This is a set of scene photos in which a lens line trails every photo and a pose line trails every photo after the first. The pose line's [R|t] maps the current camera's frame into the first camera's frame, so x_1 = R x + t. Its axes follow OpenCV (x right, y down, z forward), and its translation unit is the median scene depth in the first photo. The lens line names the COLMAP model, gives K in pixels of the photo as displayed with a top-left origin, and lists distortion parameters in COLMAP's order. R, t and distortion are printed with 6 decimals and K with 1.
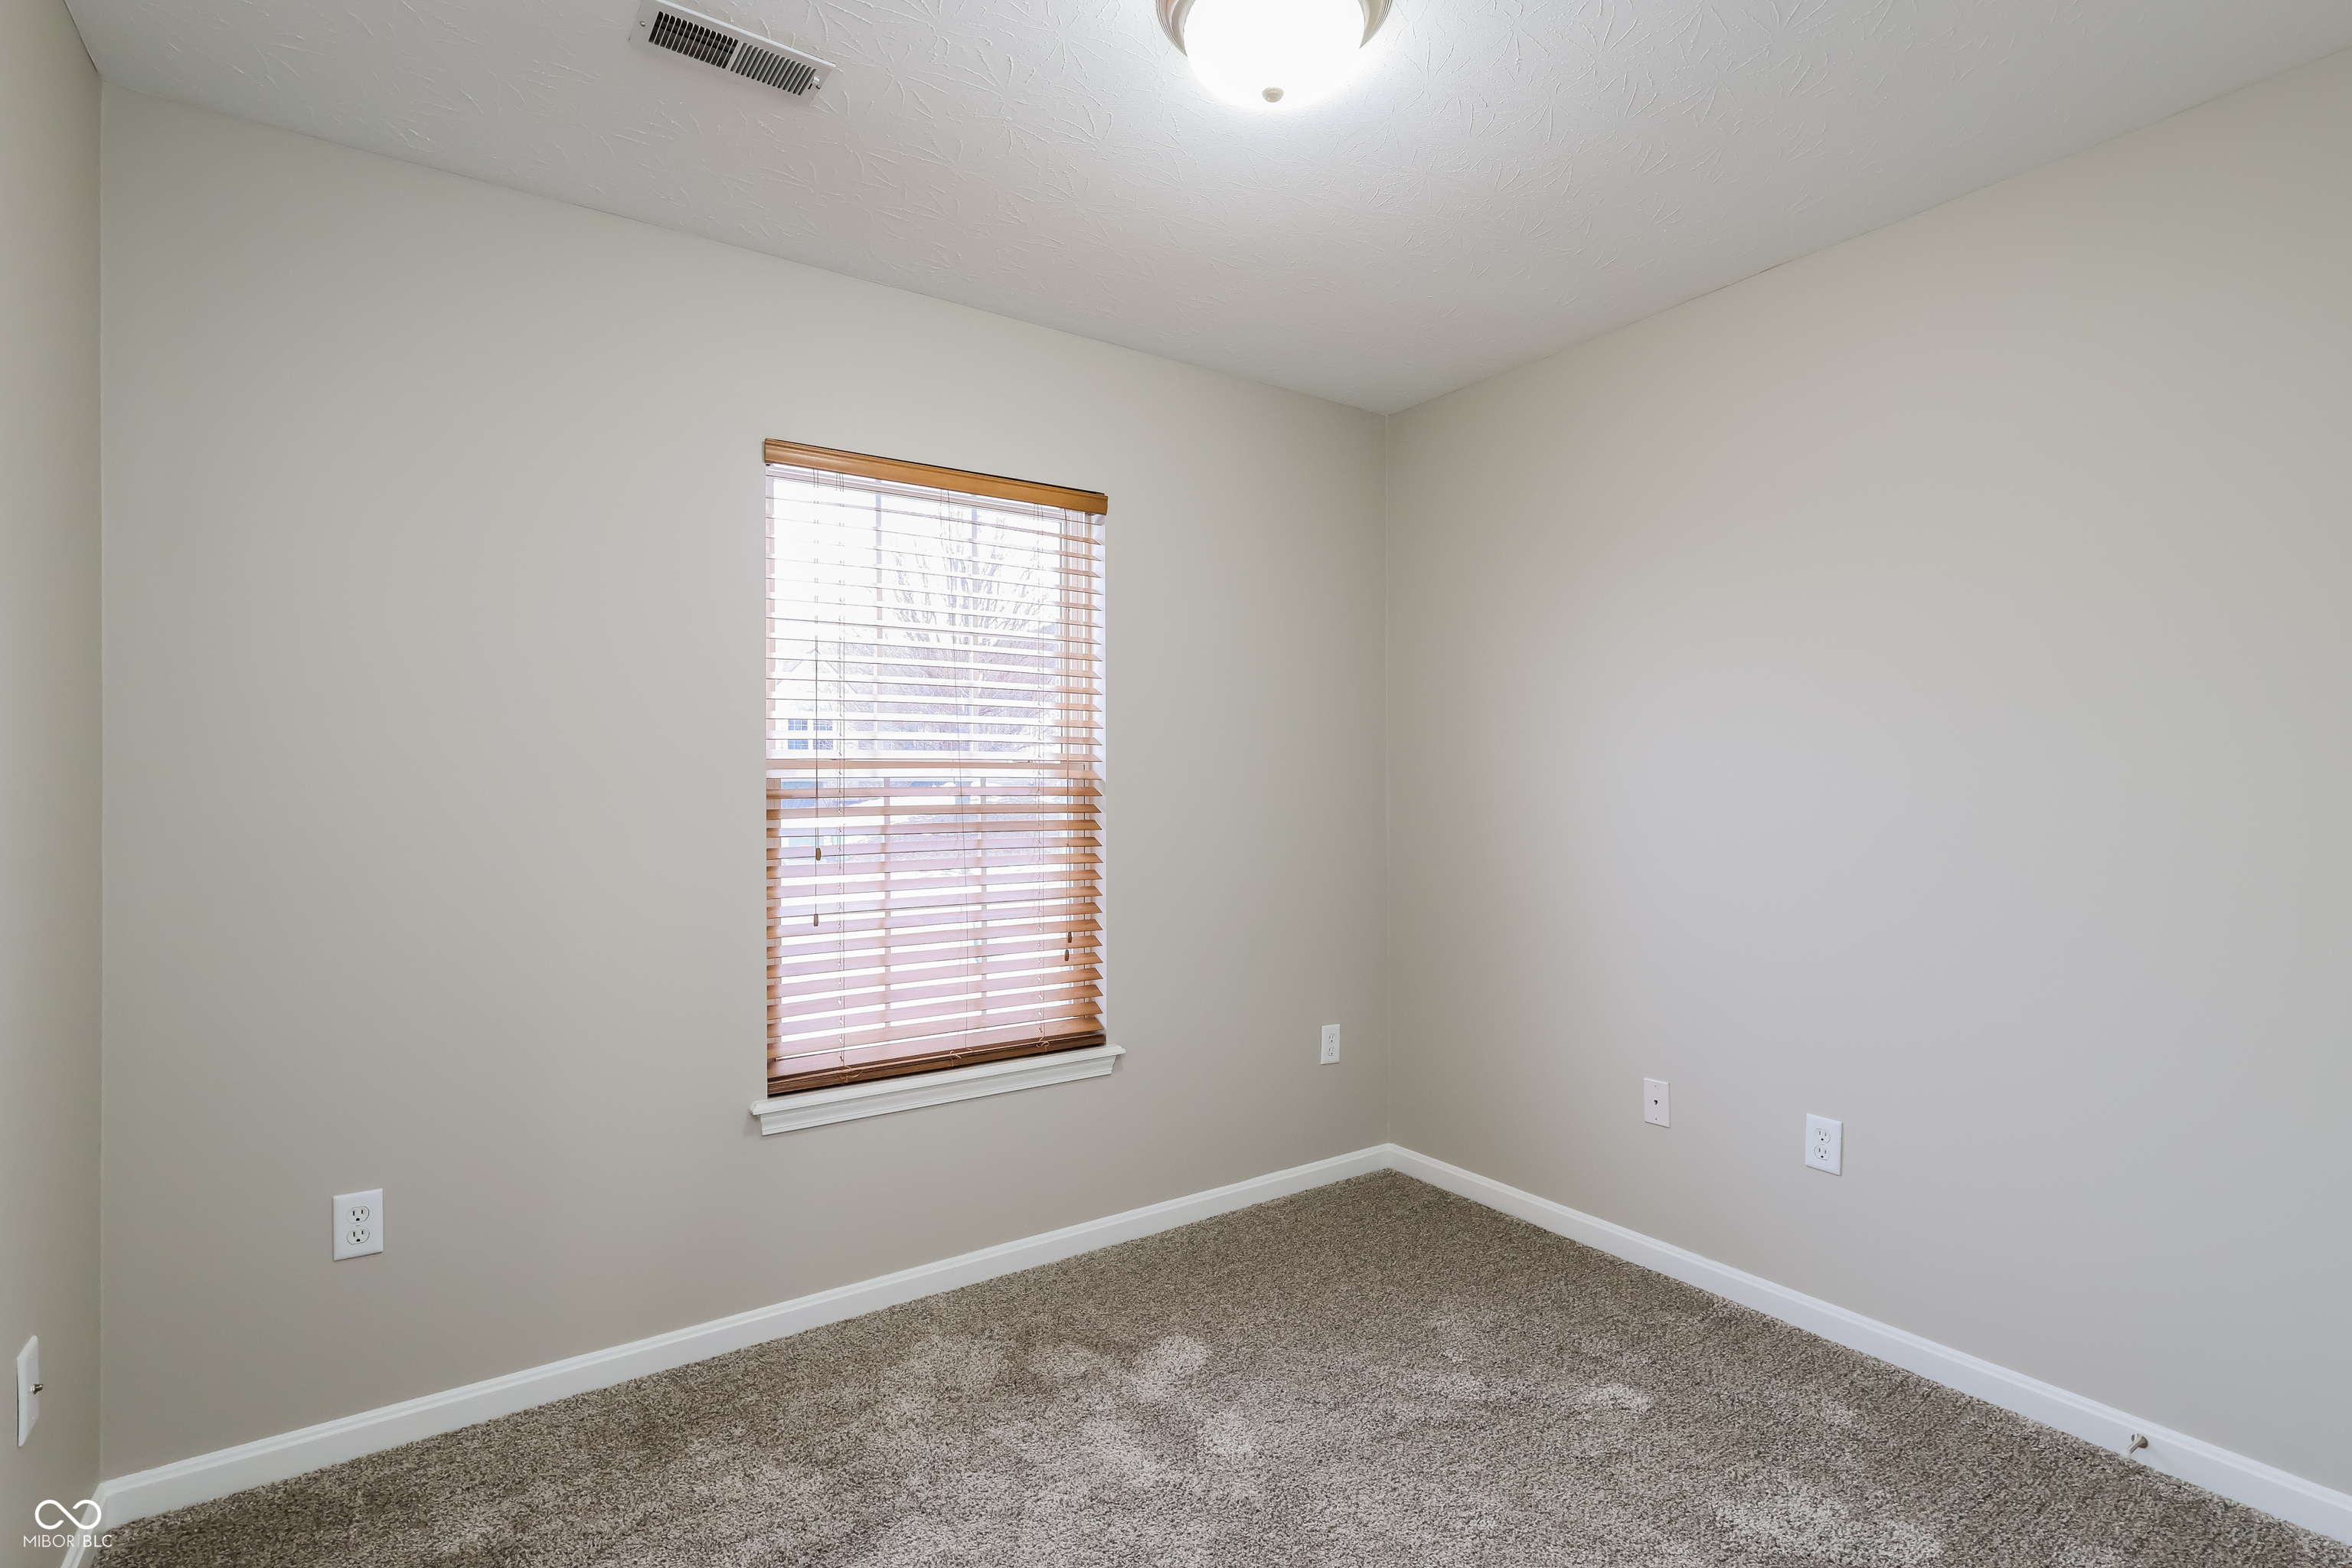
lens RADIAL K [[1090.7, 0, 1176.0], [0, 1090.7, 784.0], [0, 0, 1]] dist [-0.001325, 0.000786]
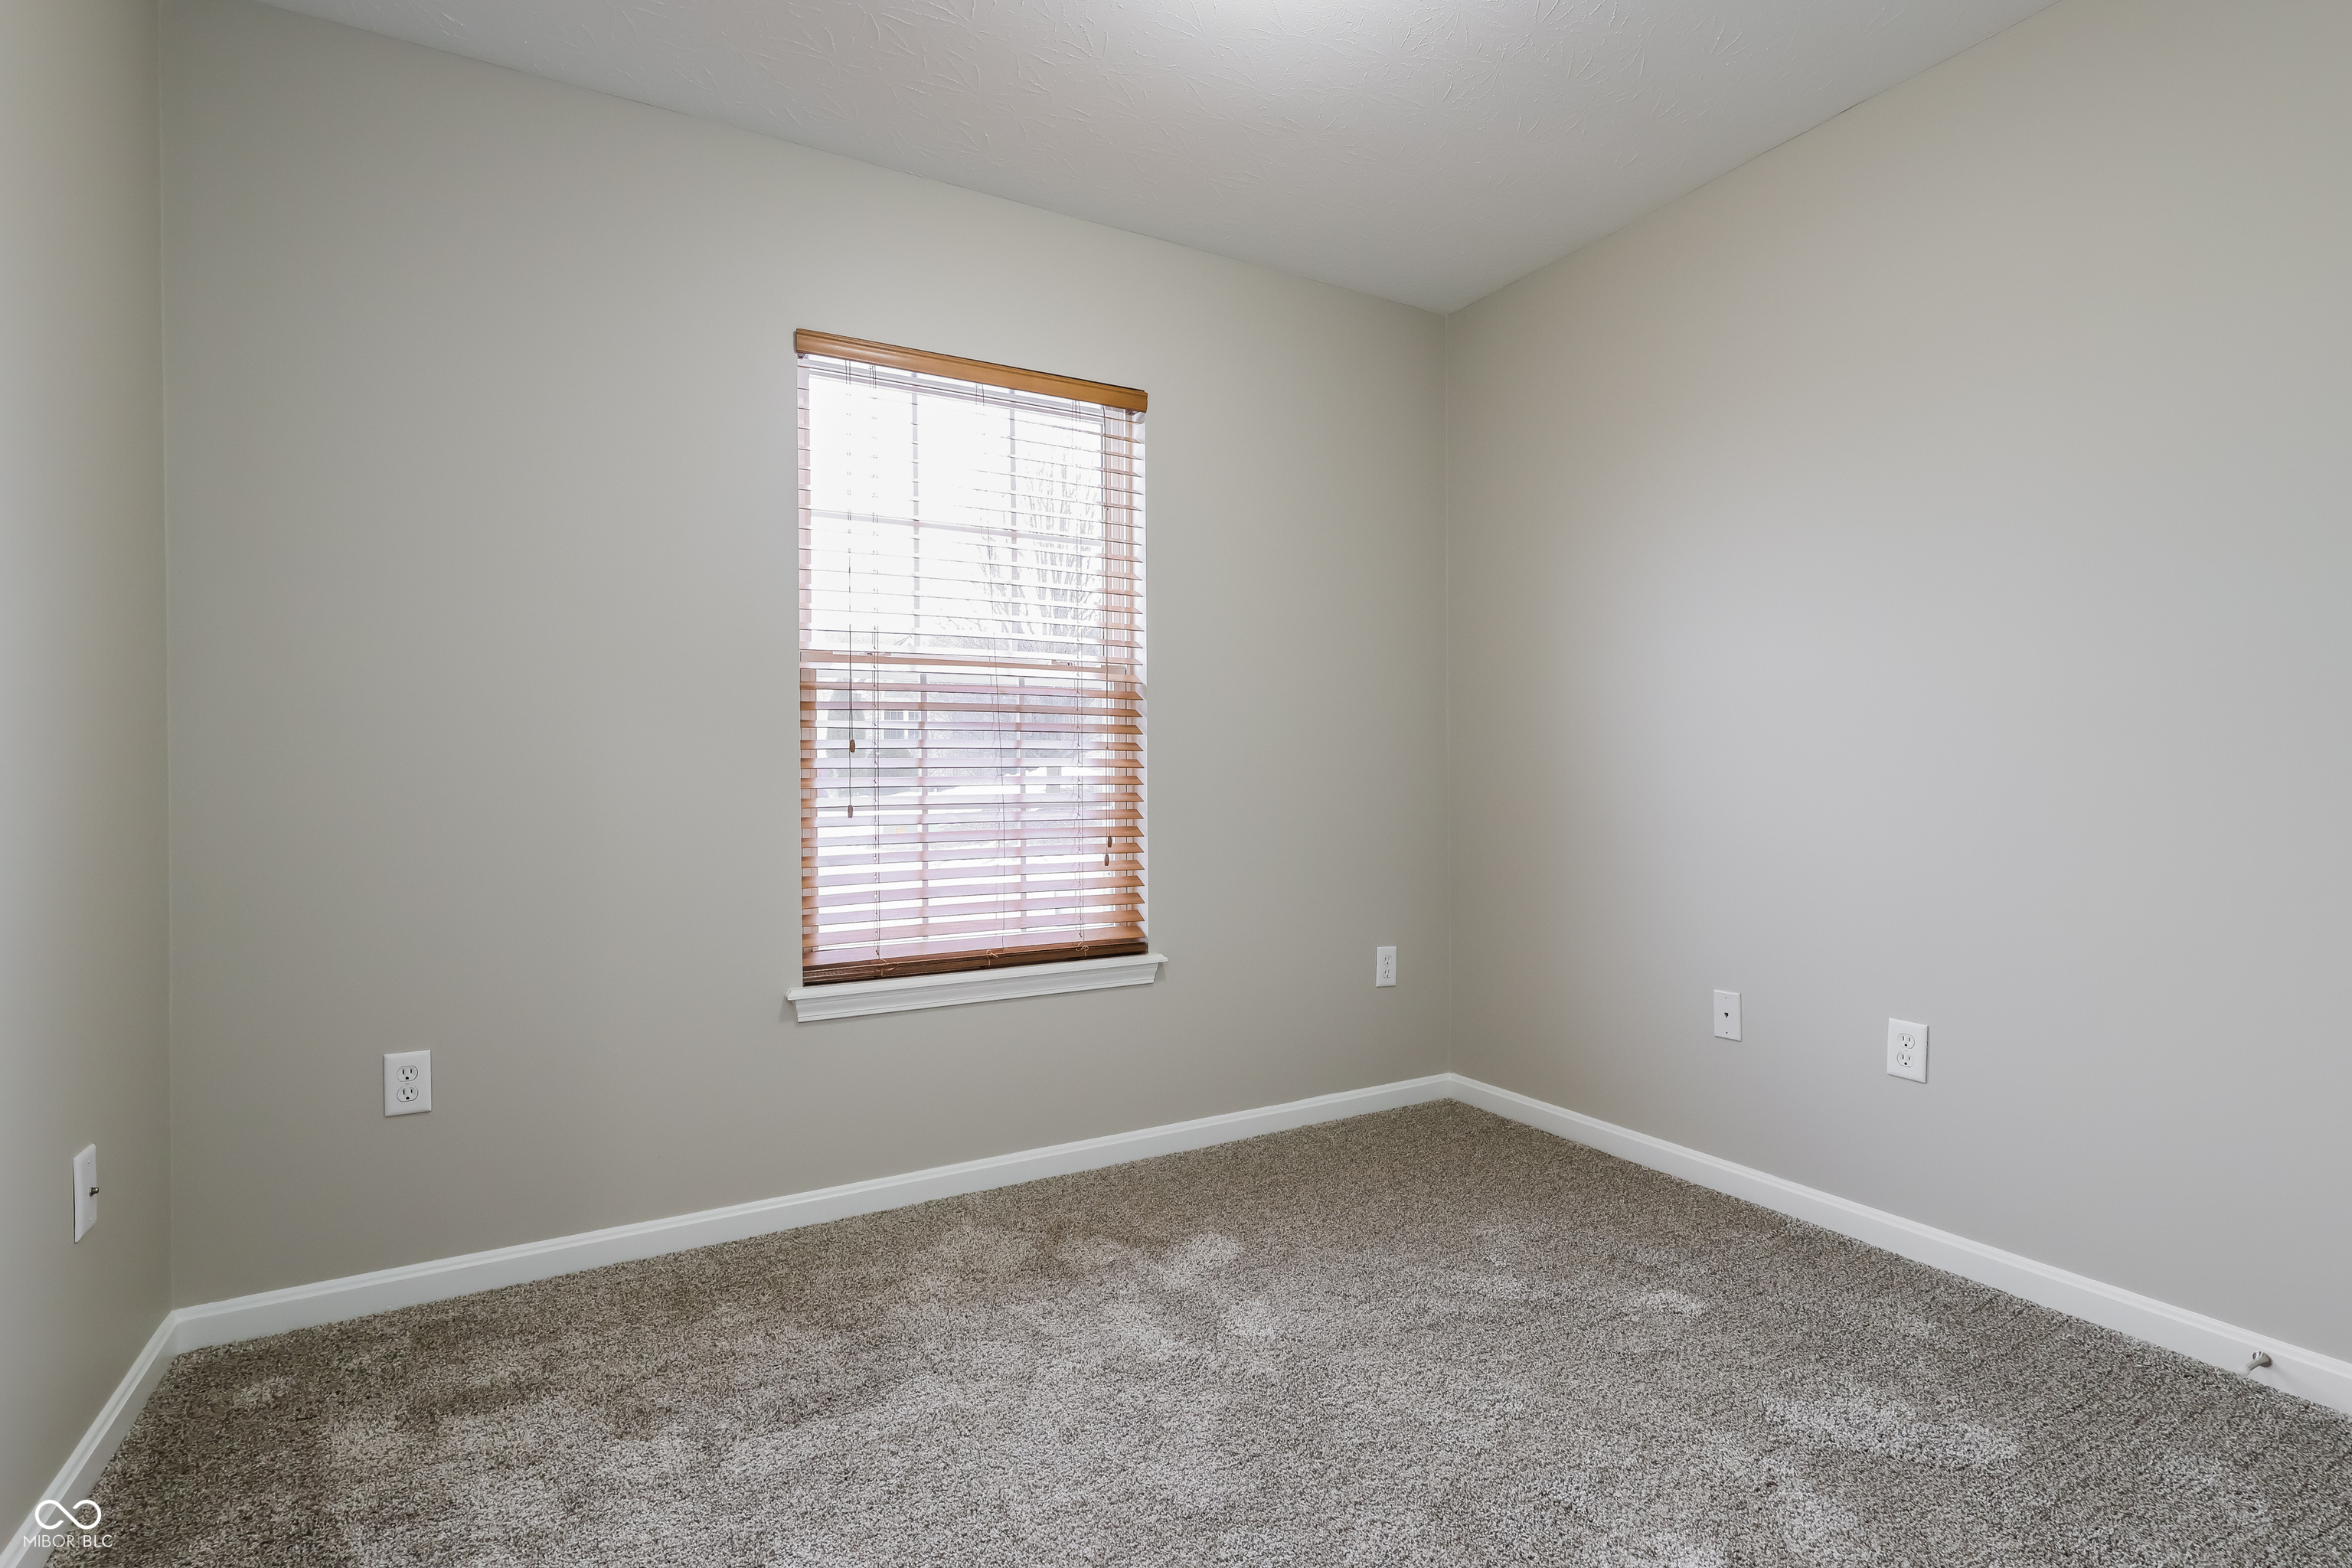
lens RADIAL K [[1103.8, 0, 1171.6], [0, 1103.8, 773.6], [0, 0, 1]] dist [-0.001897, 0.001014]
pose [[0.996440, -0.002400, -0.084275, 0.055421], [0.003168, 0.999955, 0.008986, 0.092412], [0.084249, -0.009221, 0.996402, 0.017898]]
